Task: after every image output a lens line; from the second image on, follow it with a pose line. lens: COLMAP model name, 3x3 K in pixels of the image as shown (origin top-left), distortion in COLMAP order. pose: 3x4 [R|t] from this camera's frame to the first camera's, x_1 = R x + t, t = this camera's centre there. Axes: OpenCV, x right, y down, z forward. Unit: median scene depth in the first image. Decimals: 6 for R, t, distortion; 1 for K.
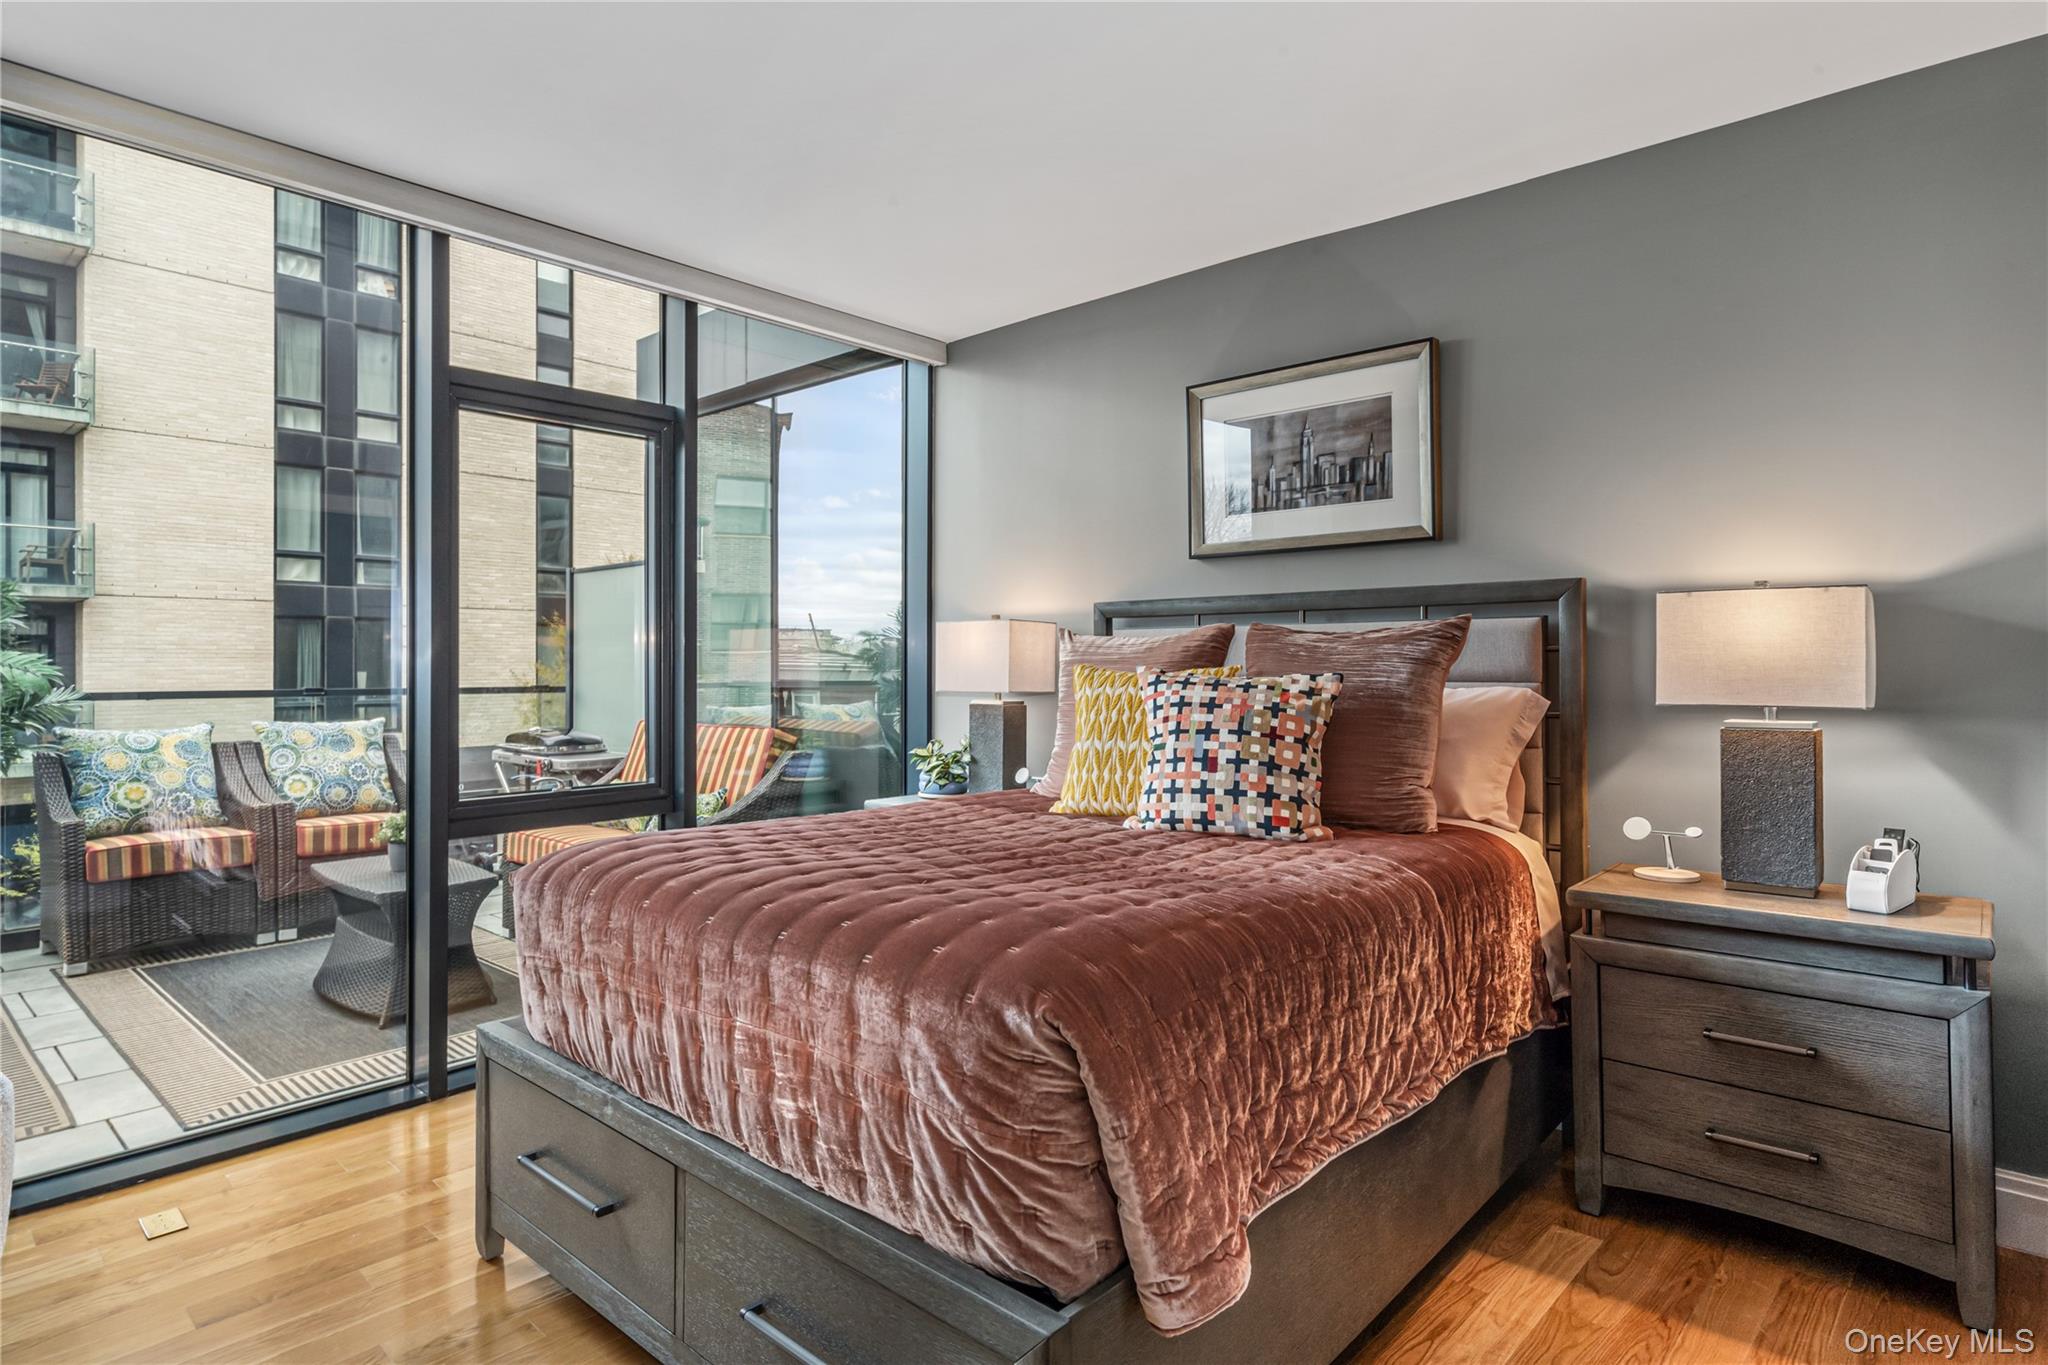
lens RADIAL K [[1107.7, 0, 1028.1], [0, 1107.7, 663.9], [0, 0, 1]] dist [-0.002255, -0.000902]
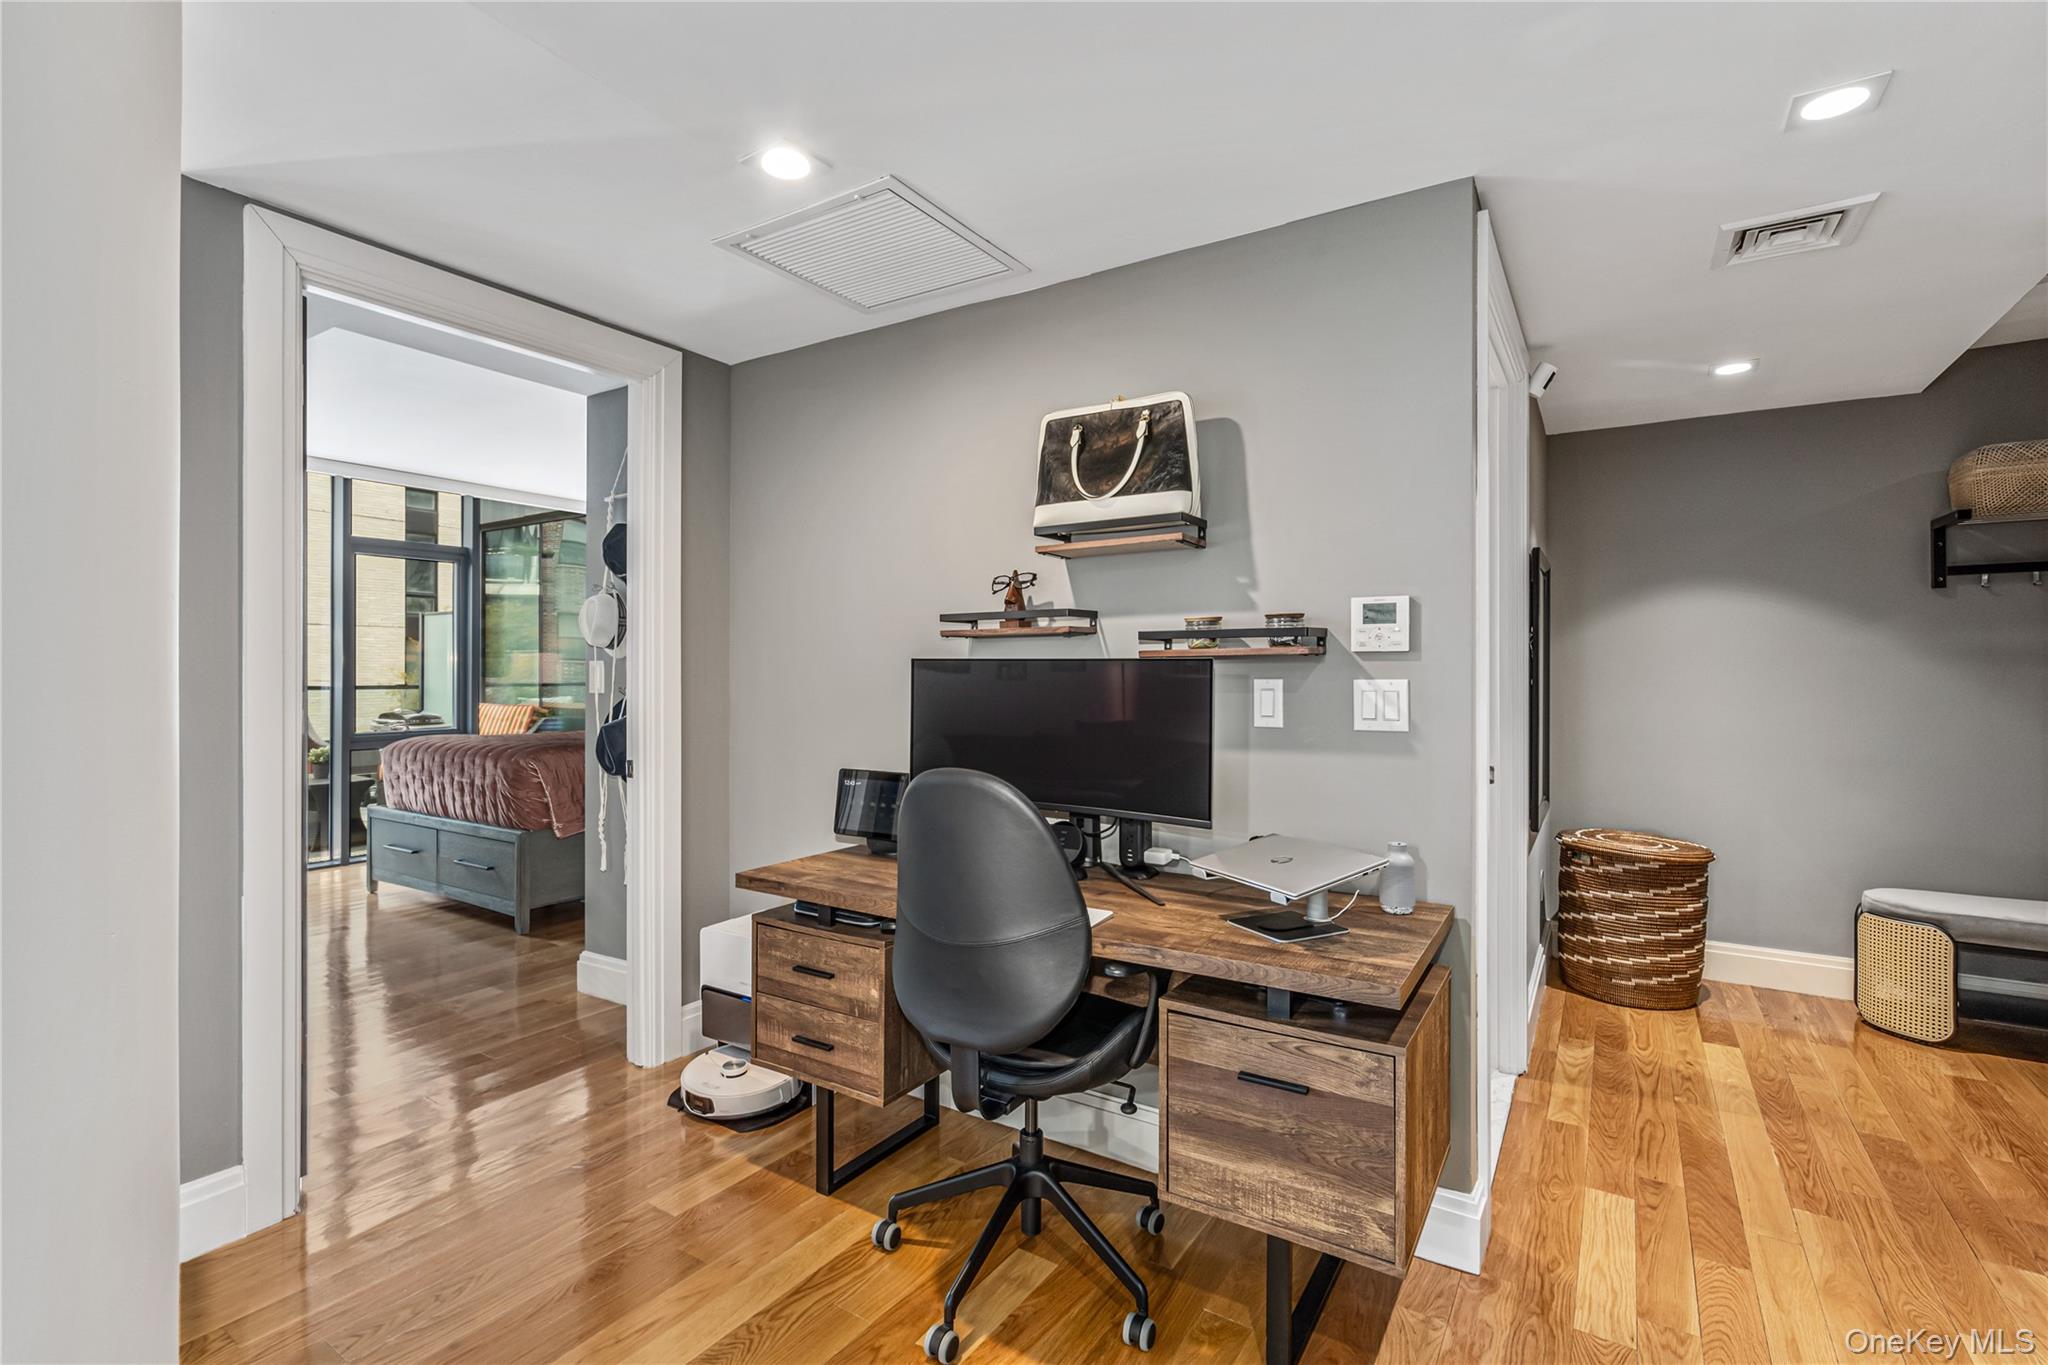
lens RADIAL K [[936.5, 0, 1007.7], [0, 936.5, 671.9], [0, 0, 1]] dist [-0.000734, 0.001350]
pose [[0.988621, 0.002824, 0.150402, 0.492888], [-0.003100, 0.999994, 0.001598, -0.002880], [-0.150397, -0.002046, 0.988624, -1.046180]]
